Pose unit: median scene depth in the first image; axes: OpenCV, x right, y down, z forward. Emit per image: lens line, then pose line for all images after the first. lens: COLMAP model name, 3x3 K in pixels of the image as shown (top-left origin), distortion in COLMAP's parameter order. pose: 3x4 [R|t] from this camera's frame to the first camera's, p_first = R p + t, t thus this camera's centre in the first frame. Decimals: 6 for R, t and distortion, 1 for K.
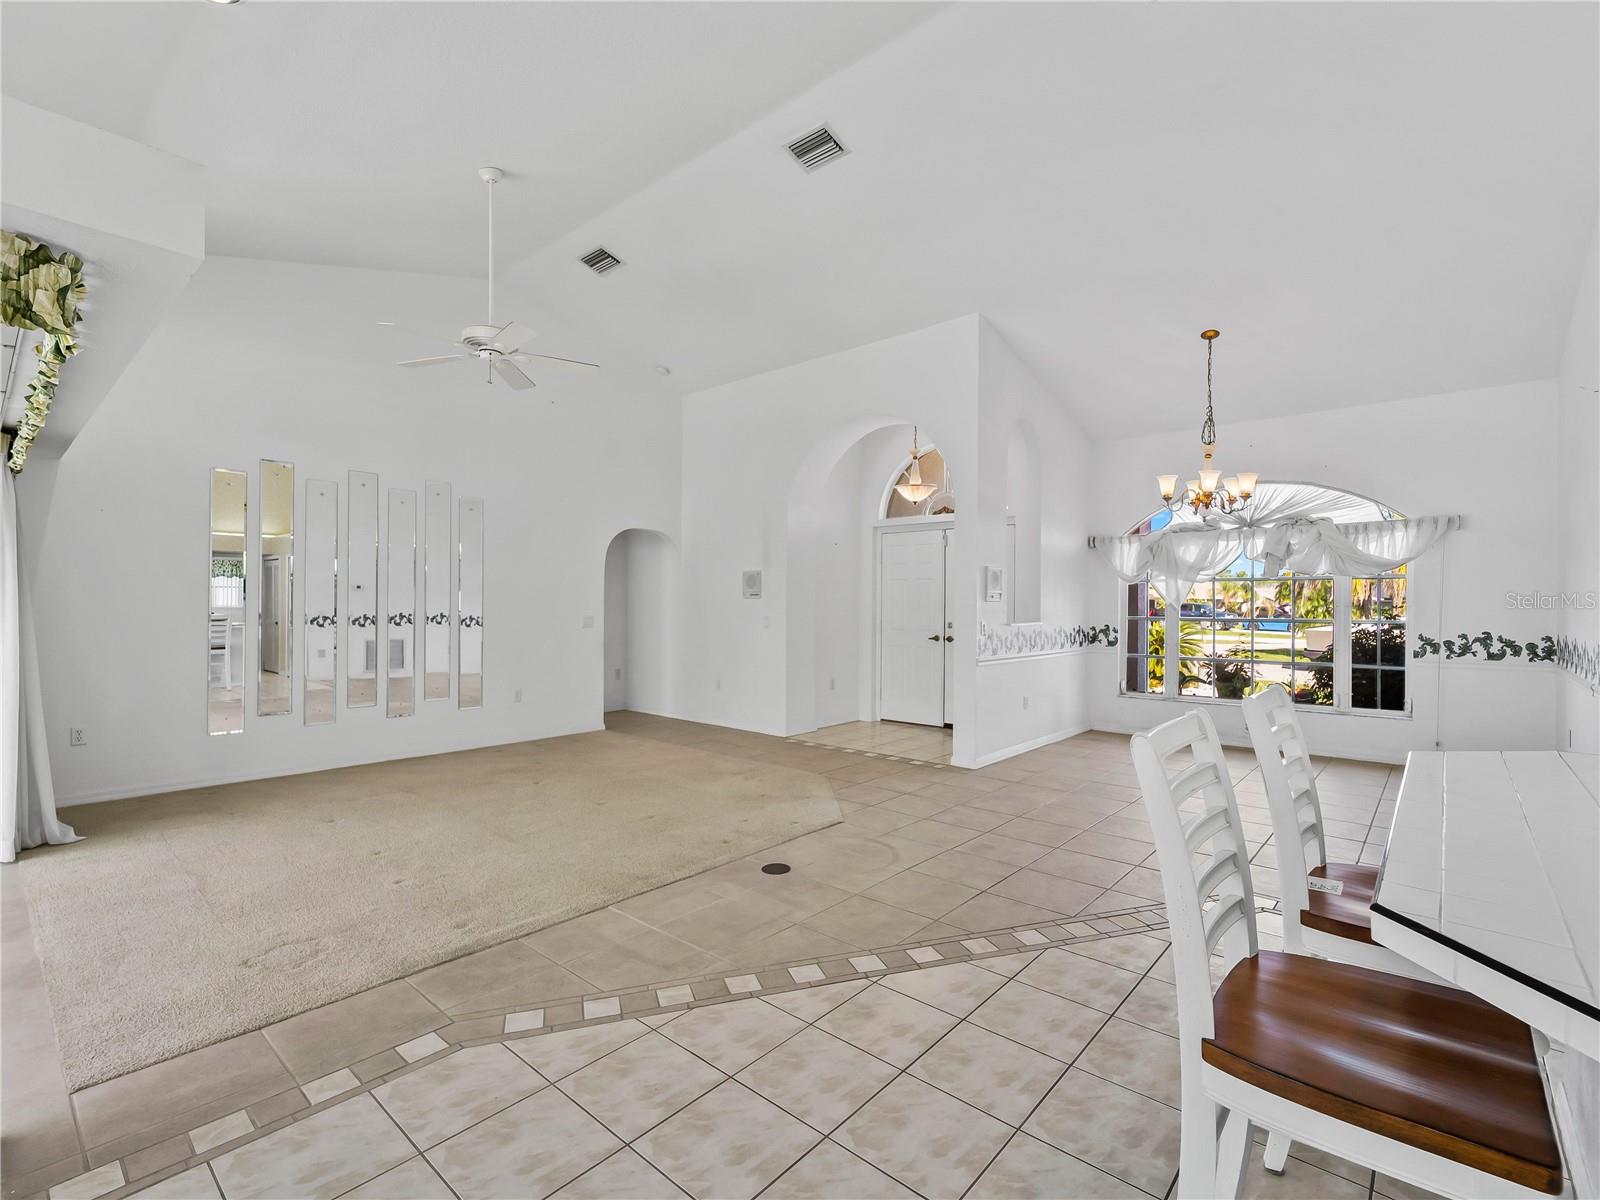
lens RADIAL K [[734.3, 0, 803.7], [0, 734.3, 608.4], [0, 0, 1]] dist [-0.000413, -0.000277]
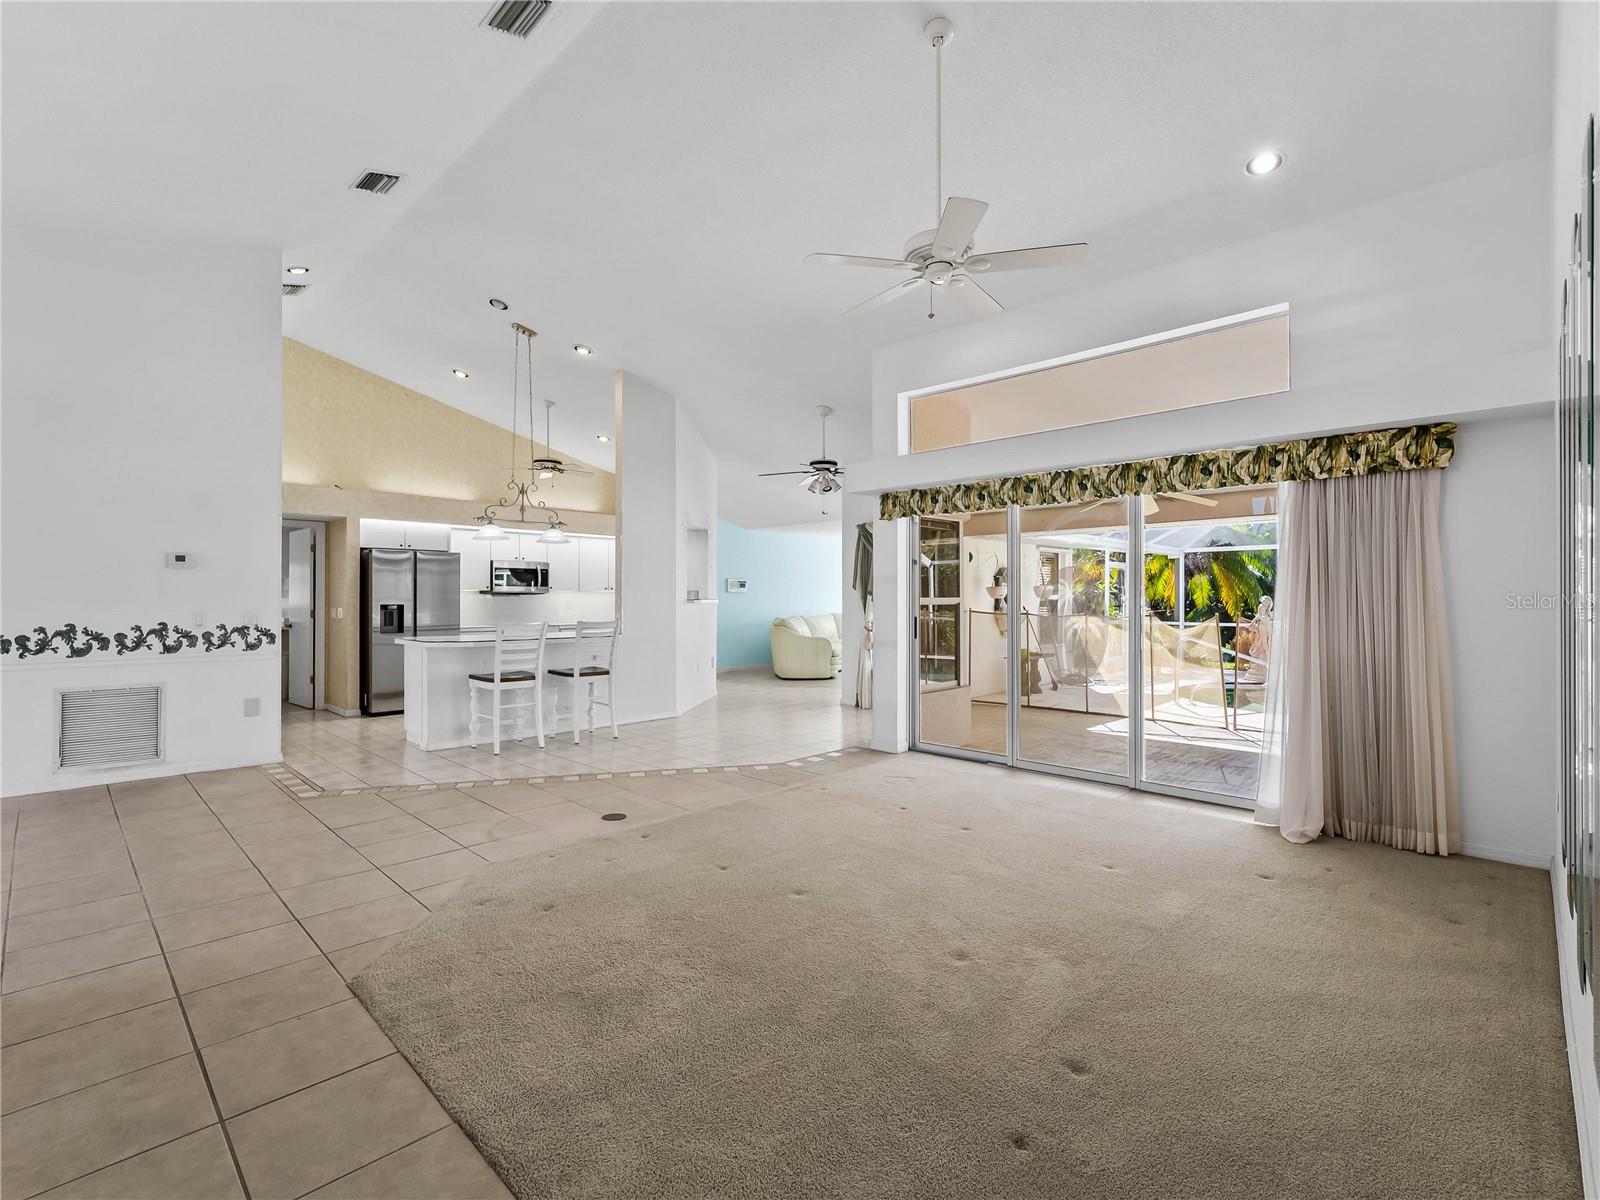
lens RADIAL K [[743.6, 0, 795.4], [0, 743.6, 598.0], [0, 0, 1]] dist [-0.001020, -0.000505]
pose [[-0.998394, -0.007849, 0.056099, -0.213502], [-0.007581, 0.999959, 0.004977, -0.006623], [-0.056135, 0.004544, -0.998413, 1.174996]]
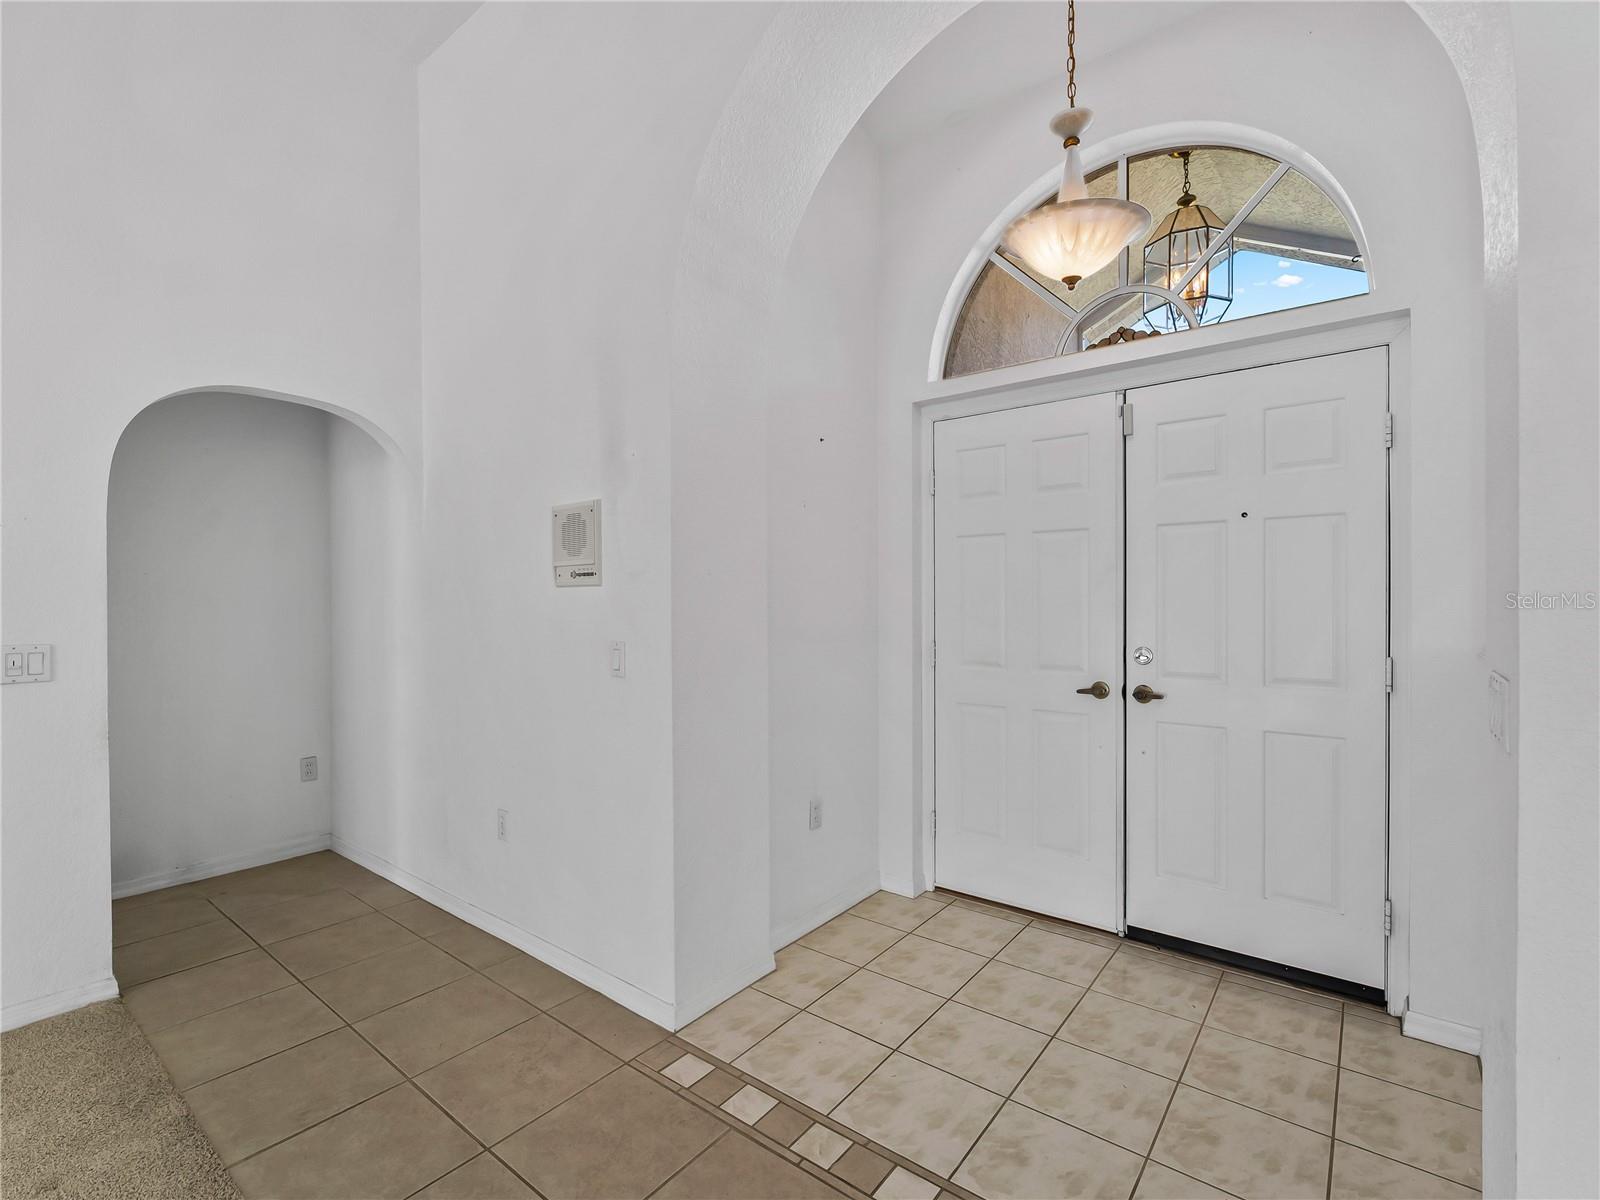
lens RADIAL K [[725.9, 0, 799.3], [0, 725.9, 607.4], [0, 0, 1]] dist [0.000971, -0.000222]
pose [[0.998633, -0.009554, 0.051393, 0.015079], [0.009644, 0.999952, -0.001492, -0.001721], [-0.051376, 0.001985, 0.998677, 0.734835]]
